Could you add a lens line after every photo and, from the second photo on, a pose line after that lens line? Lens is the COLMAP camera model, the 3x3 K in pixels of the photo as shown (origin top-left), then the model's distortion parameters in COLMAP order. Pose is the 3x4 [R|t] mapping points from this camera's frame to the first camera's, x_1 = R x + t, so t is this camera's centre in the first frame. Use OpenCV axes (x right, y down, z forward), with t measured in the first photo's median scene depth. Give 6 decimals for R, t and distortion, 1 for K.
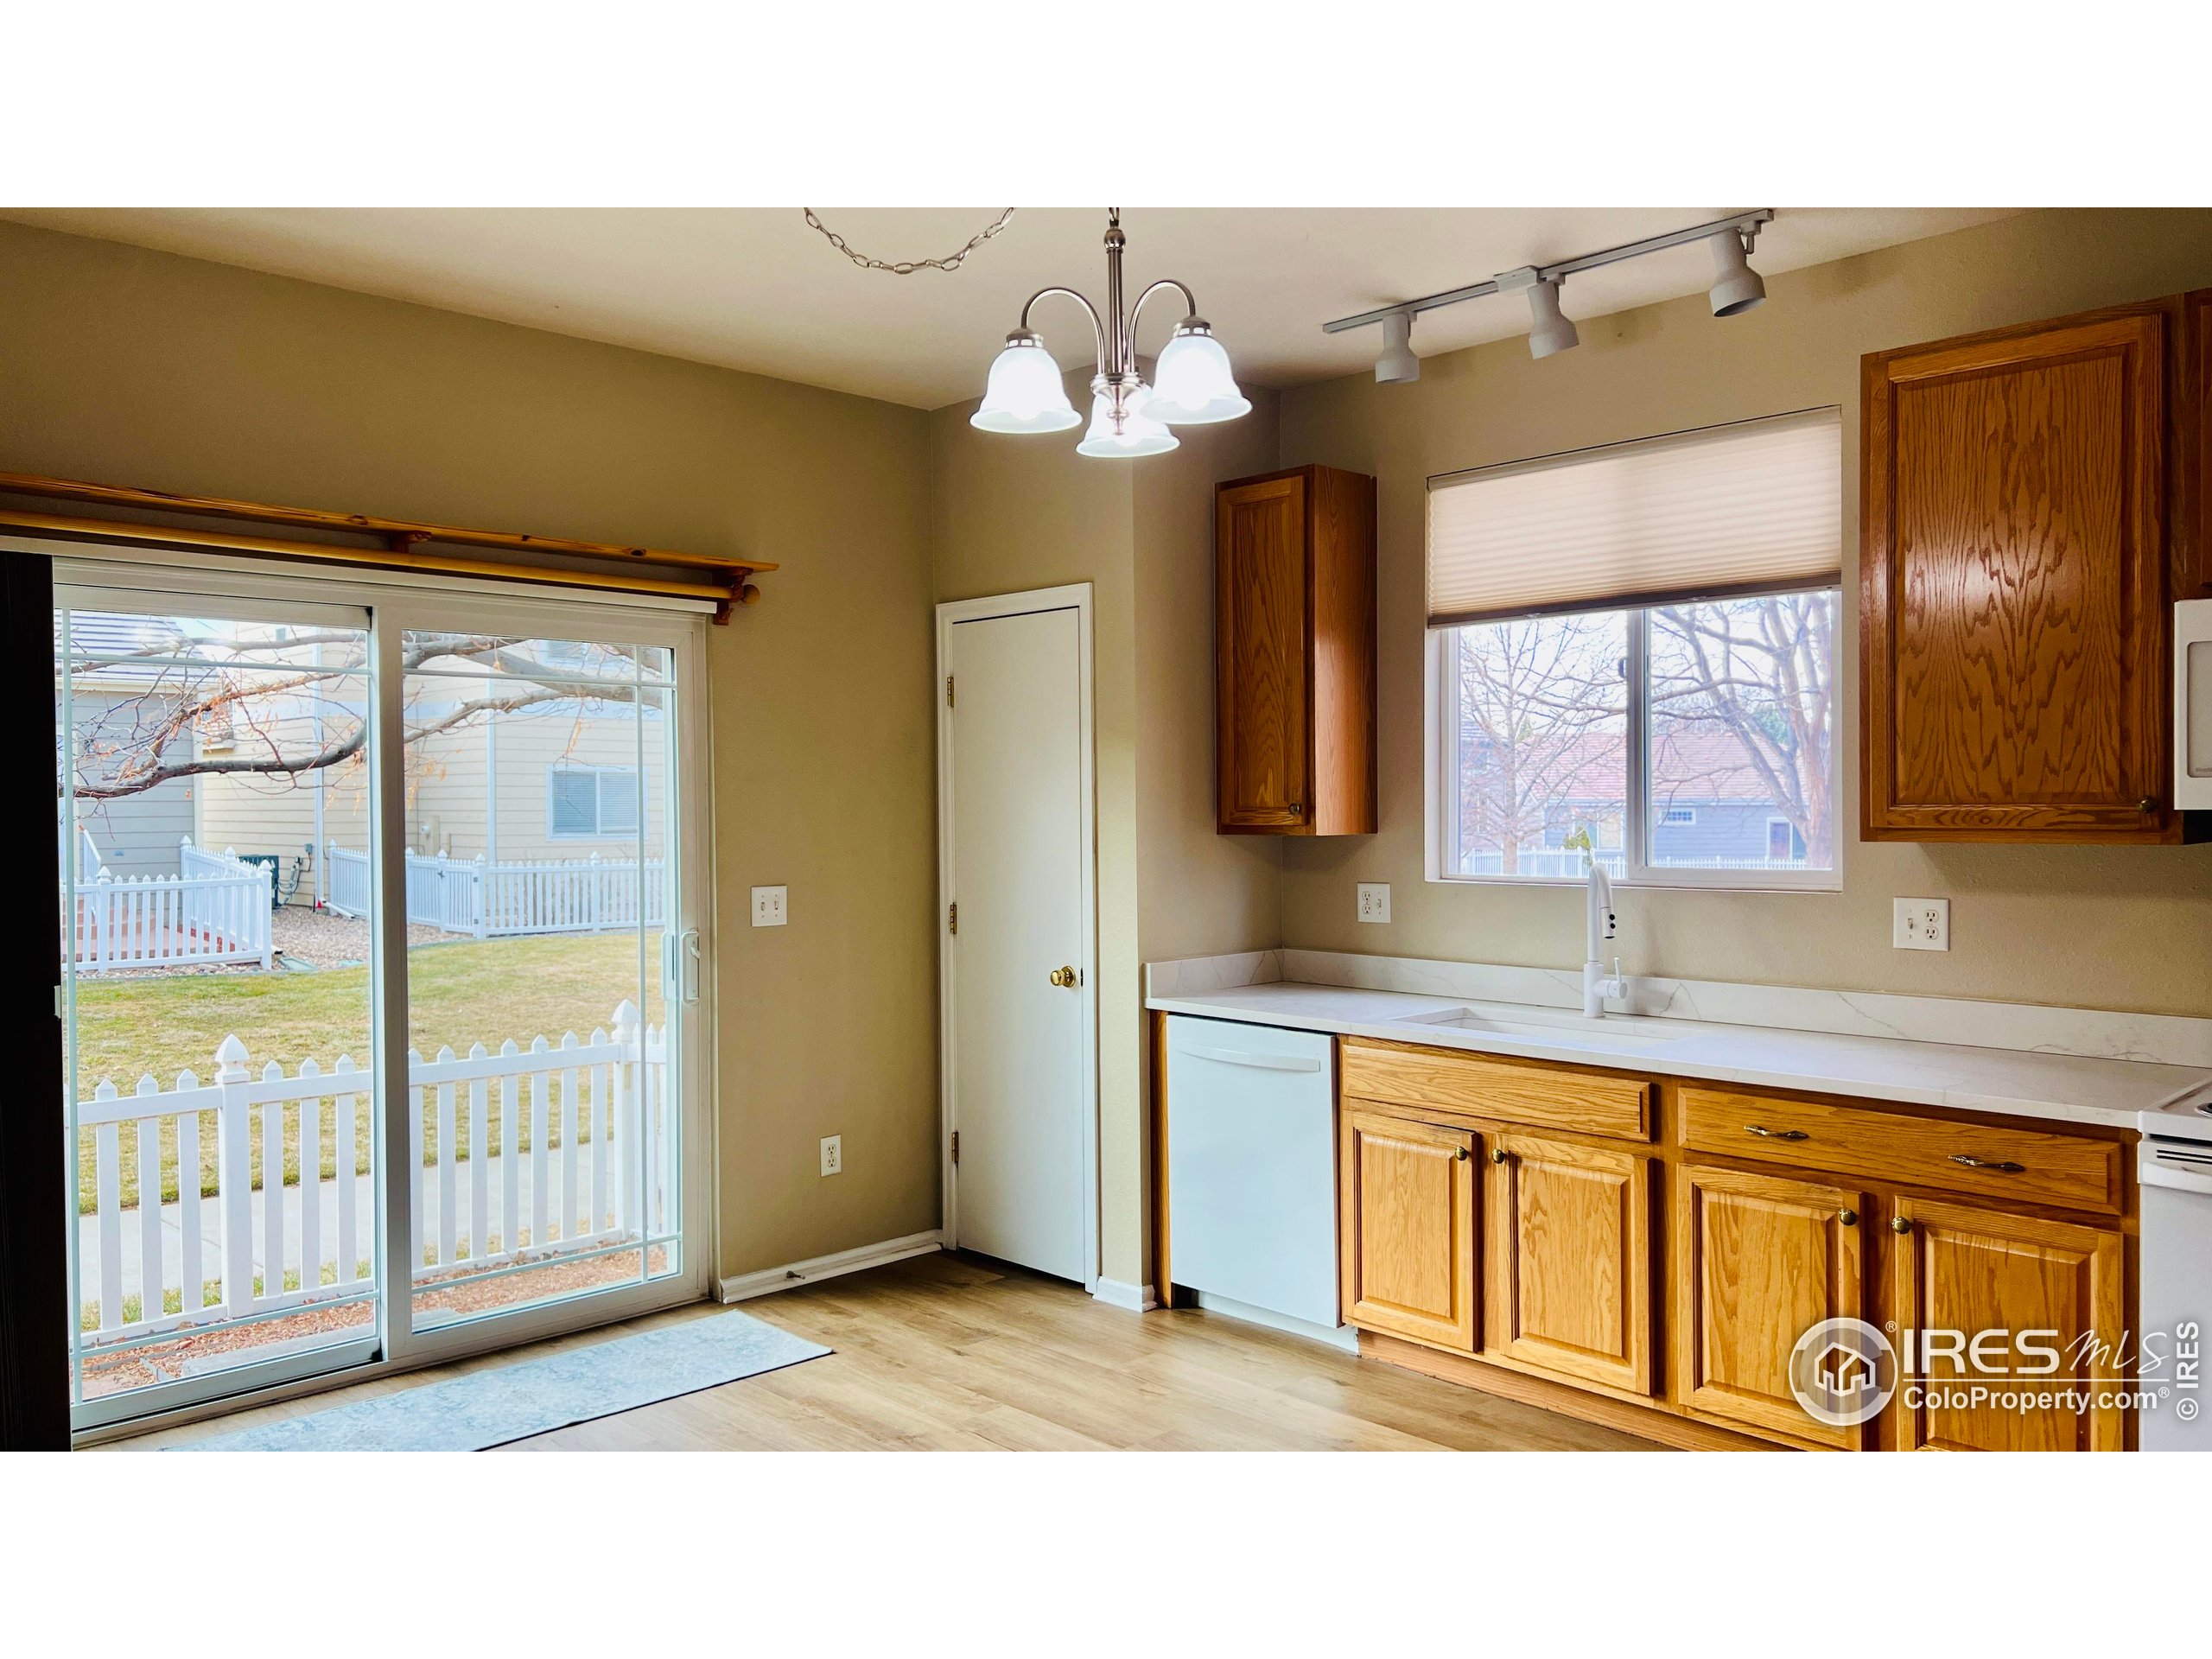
lens RADIAL K [[1663.5, 0, 1098.3], [0, 1663.5, 835.3], [0, 0, 1]] dist [0.056940, -0.070334]
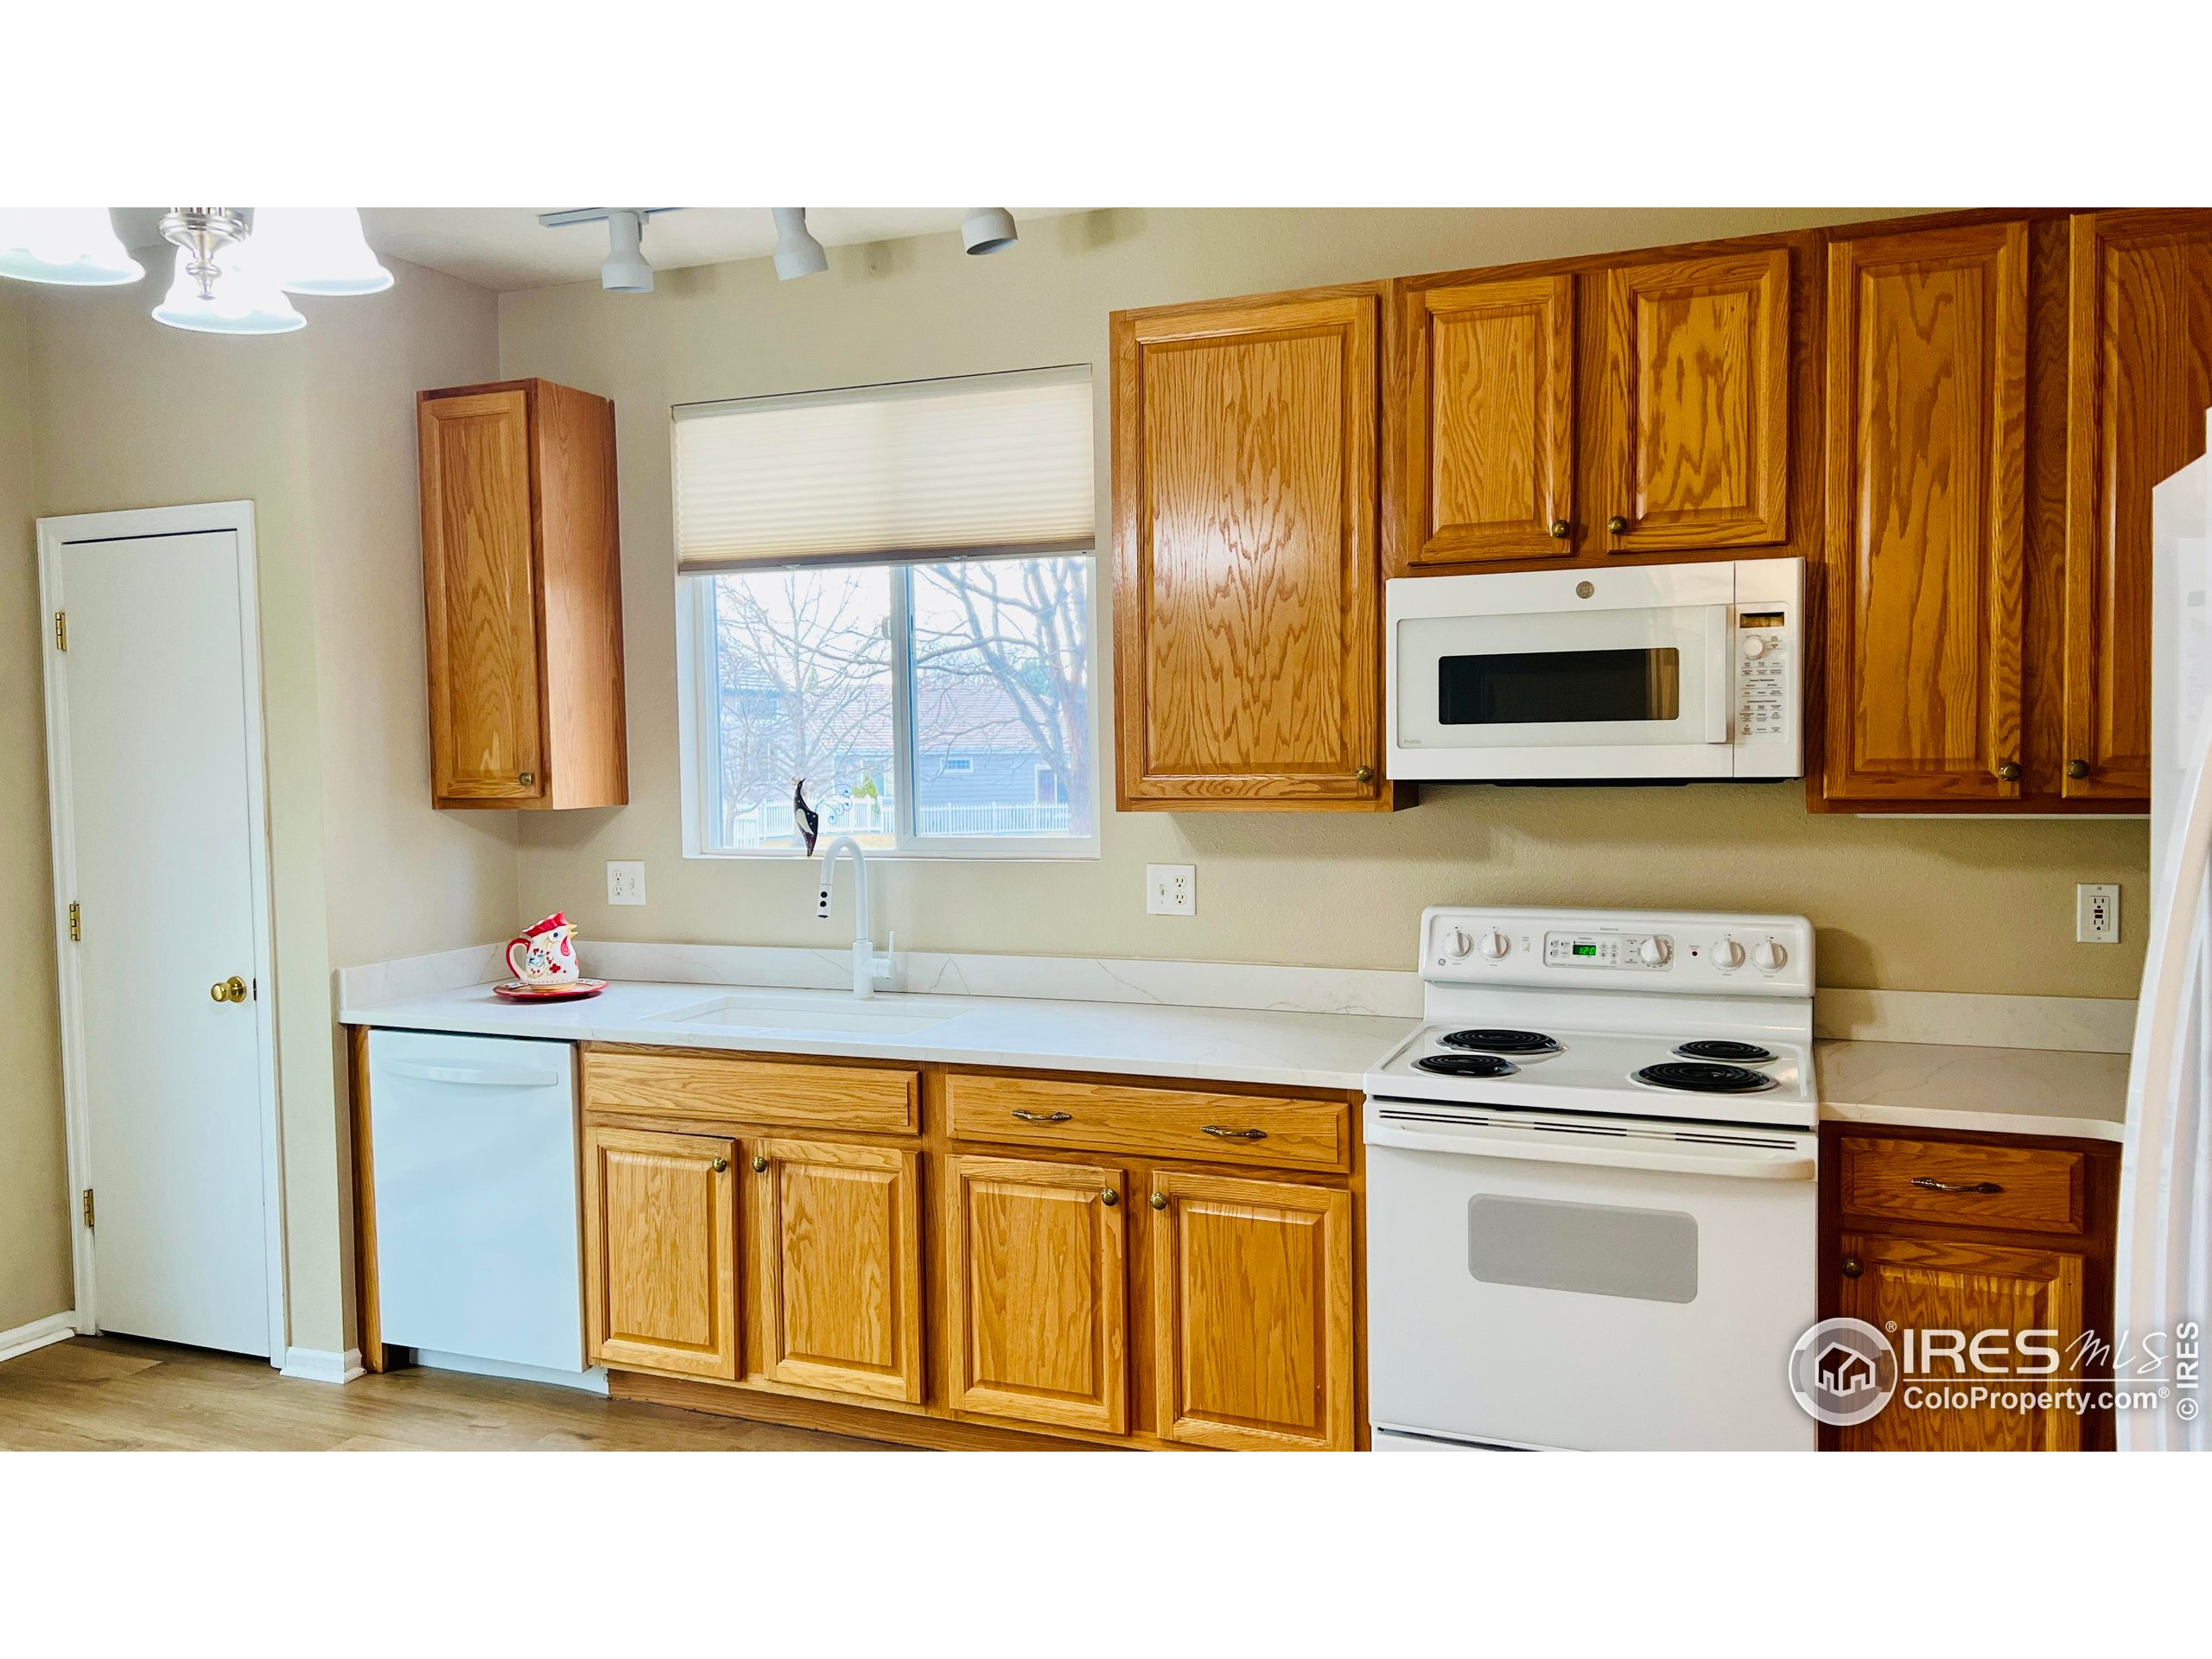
lens RADIAL K [[1663.5, 0, 1108.7], [0, 1663.5, 830.8], [0, 0, 1]] dist [0.056940, -0.070334]
pose [[0.911565, -0.024898, 0.410402, 0.046627], [0.013397, 0.999433, 0.030876, -0.015047], [-0.410938, -0.022648, 0.911382, 0.106159]]
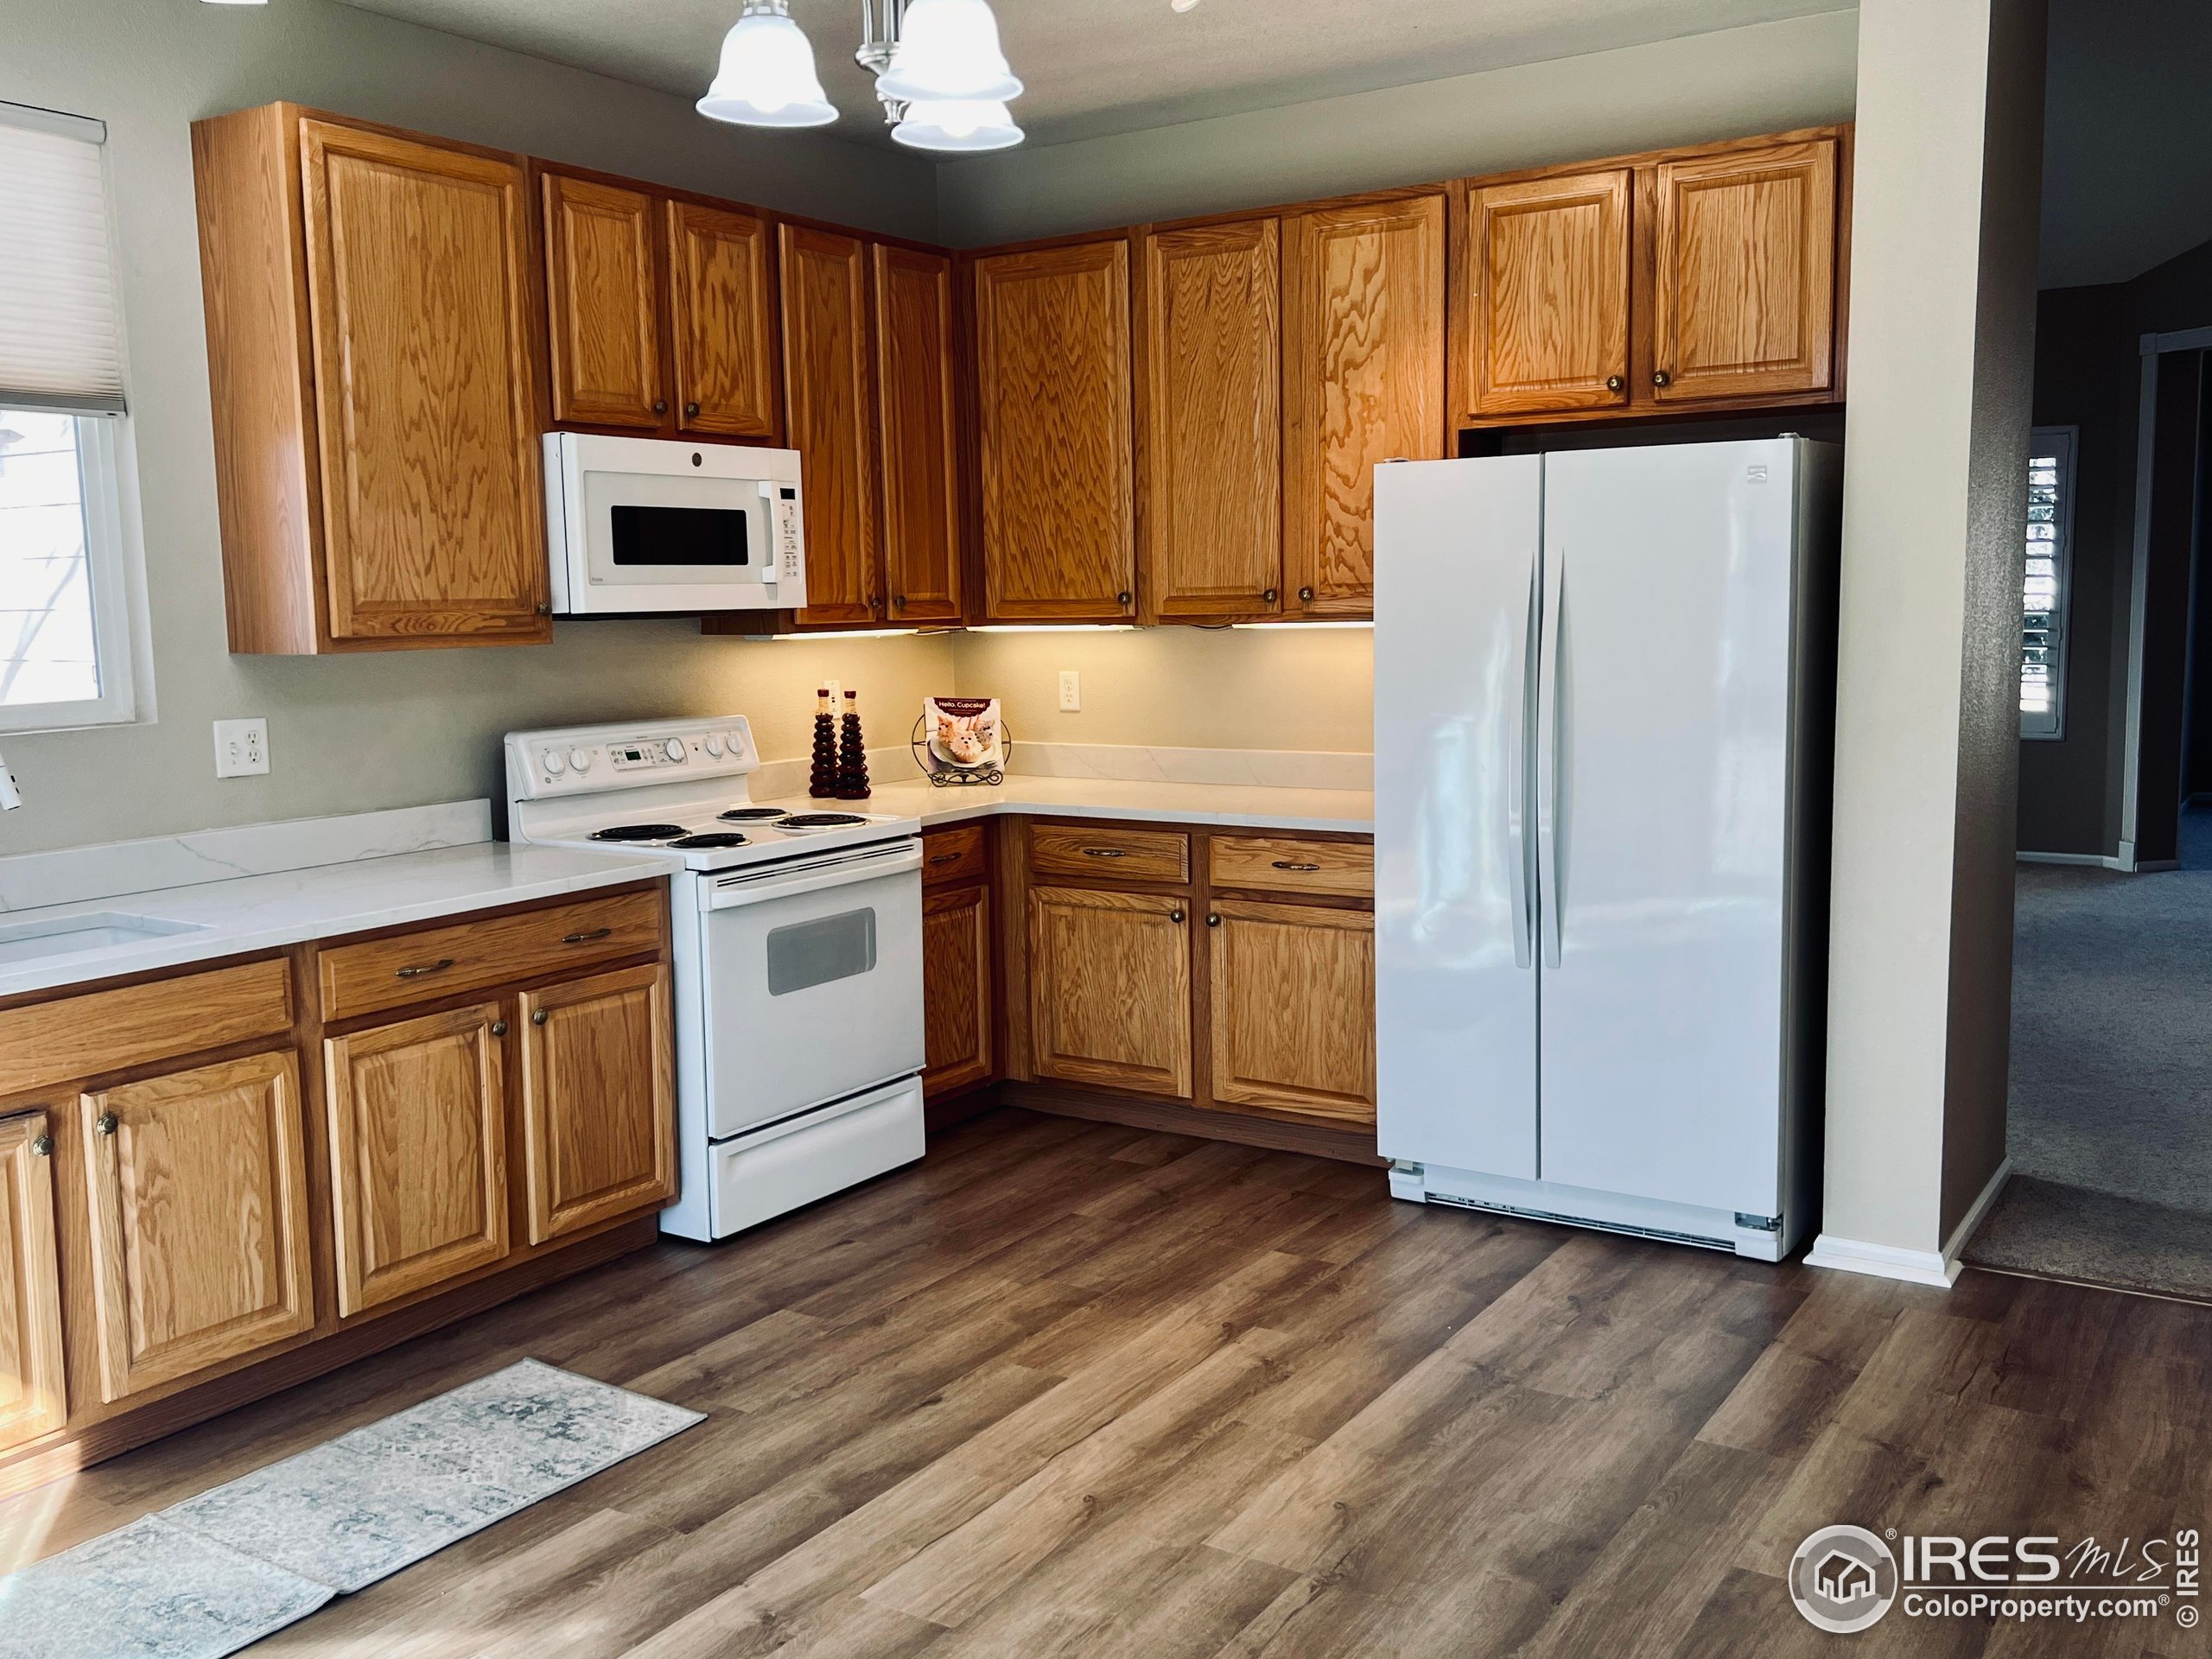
lens RADIAL K [[1881.6, 0, 1107.2], [0, 1881.6, 835.8], [0, 0, 1]] dist [0.004749, -0.013090]
pose [[-0.216385, -0.114988, 0.969513, -0.627509], [0.038256, 0.991279, 0.126108, -0.010783], [-0.975558, 0.064377, -0.210099, 0.788536]]
